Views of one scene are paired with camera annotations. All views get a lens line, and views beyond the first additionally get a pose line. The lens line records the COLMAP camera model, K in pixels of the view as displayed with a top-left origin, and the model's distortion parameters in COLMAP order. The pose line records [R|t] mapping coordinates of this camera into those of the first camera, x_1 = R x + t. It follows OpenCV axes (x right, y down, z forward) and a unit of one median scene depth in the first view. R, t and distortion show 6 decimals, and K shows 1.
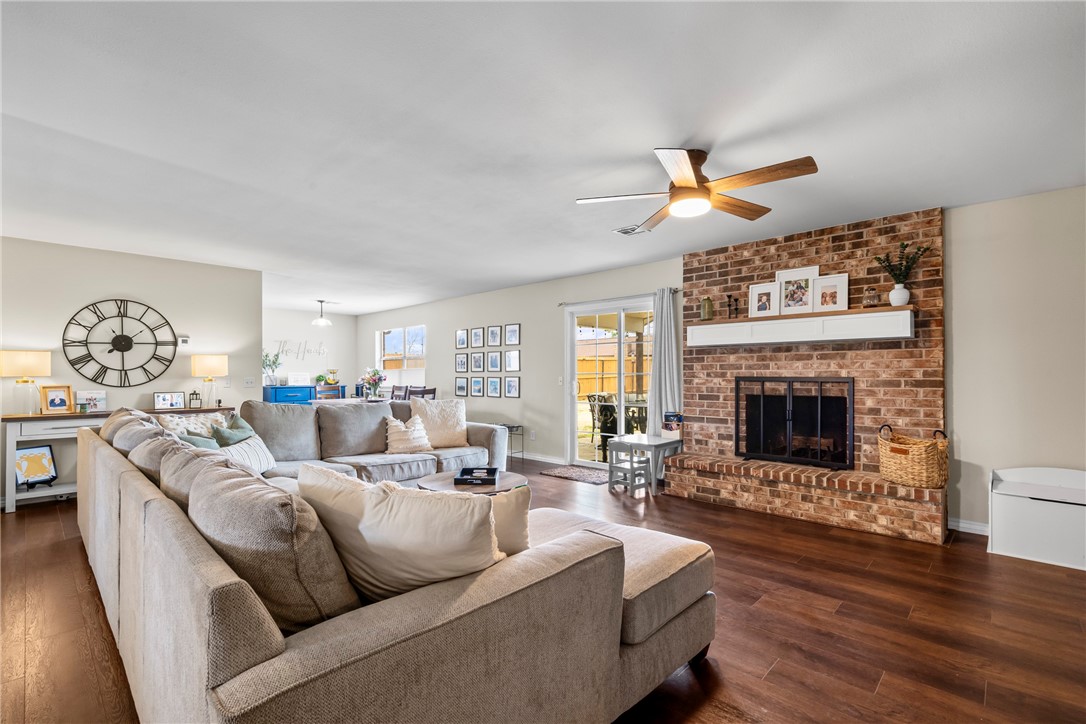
lens RADIAL K [[494.4, 0, 533.2], [0, 494.4, 370.9], [0, 0, 1]] dist [0.000085, 0.000375]
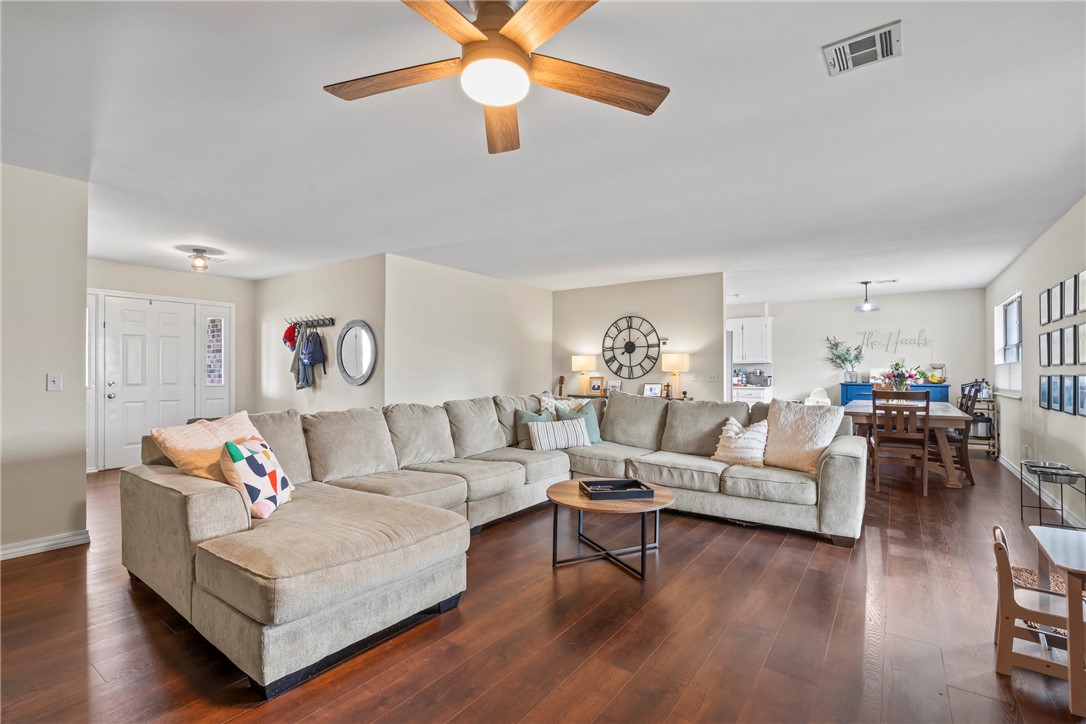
lens RADIAL K [[494.4, 0, 544.9], [0, 494.4, 367.0], [0, 0, 1]] dist [0.000085, 0.000375]
pose [[0.154350, -0.005512, -0.988001, 0.494202], [0.005372, 0.999974, -0.004740, 0.004466], [0.988002, -0.004576, 0.154376, 0.525370]]
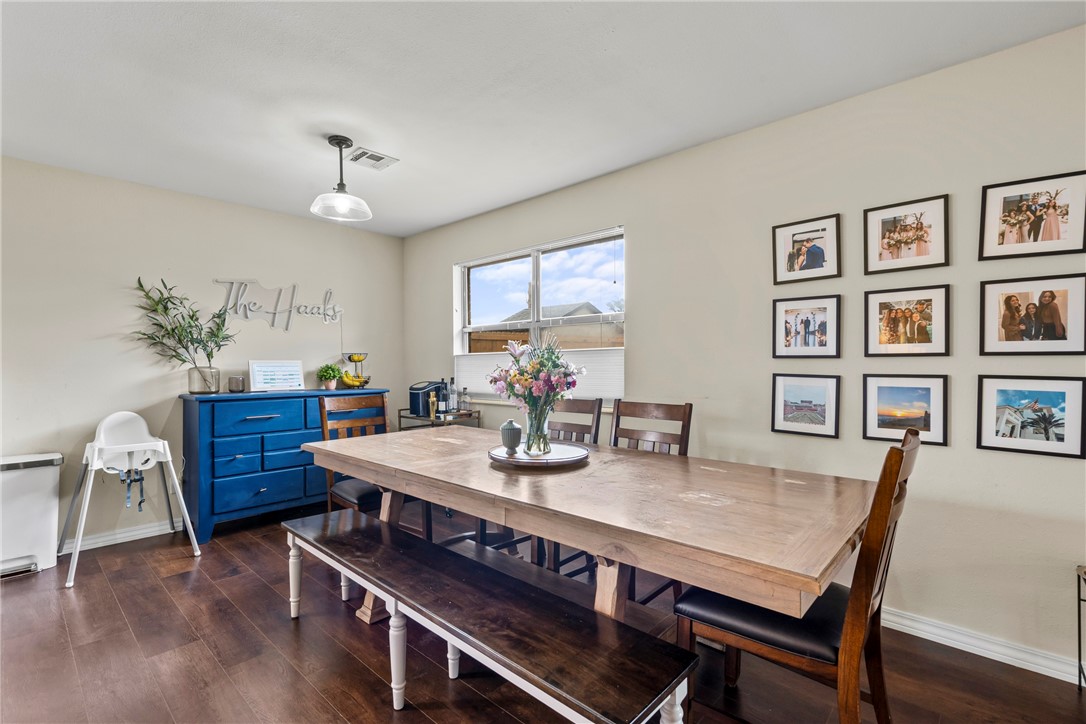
lens RADIAL K [[494.4, 0, 528.7], [0, 494.4, 359.7], [0, 0, 1]] dist [0.000085, 0.000375]
pose [[0.999820, 0.000841, 0.018949, -0.488385], [-0.000840, 1.000000, -0.000033, 0.005786], [-0.018949, 0.000017, 0.999820, 1.051735]]
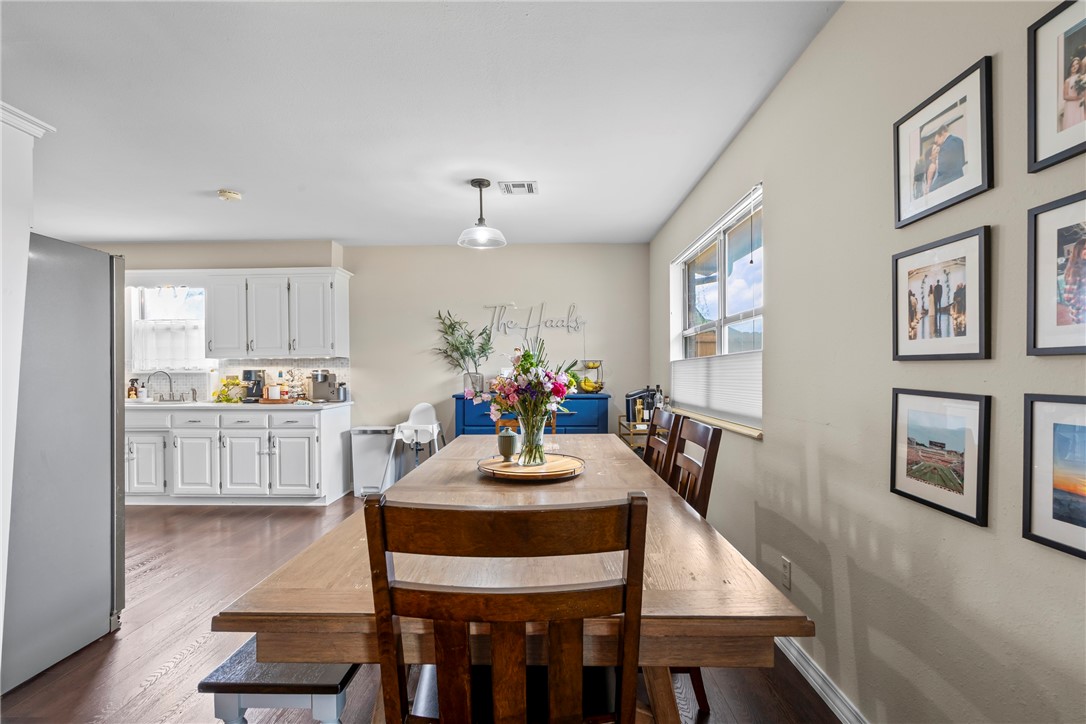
lens RADIAL K [[494.4, 0, 545.1], [0, 494.4, 368.2], [0, 0, 1]] dist [0.000085, 0.000375]
pose [[0.693276, -0.002973, -0.720666, -0.178136], [0.006876, 0.999973, 0.002489, 0.006160], [0.720640, -0.006681, 0.693277, 1.207241]]
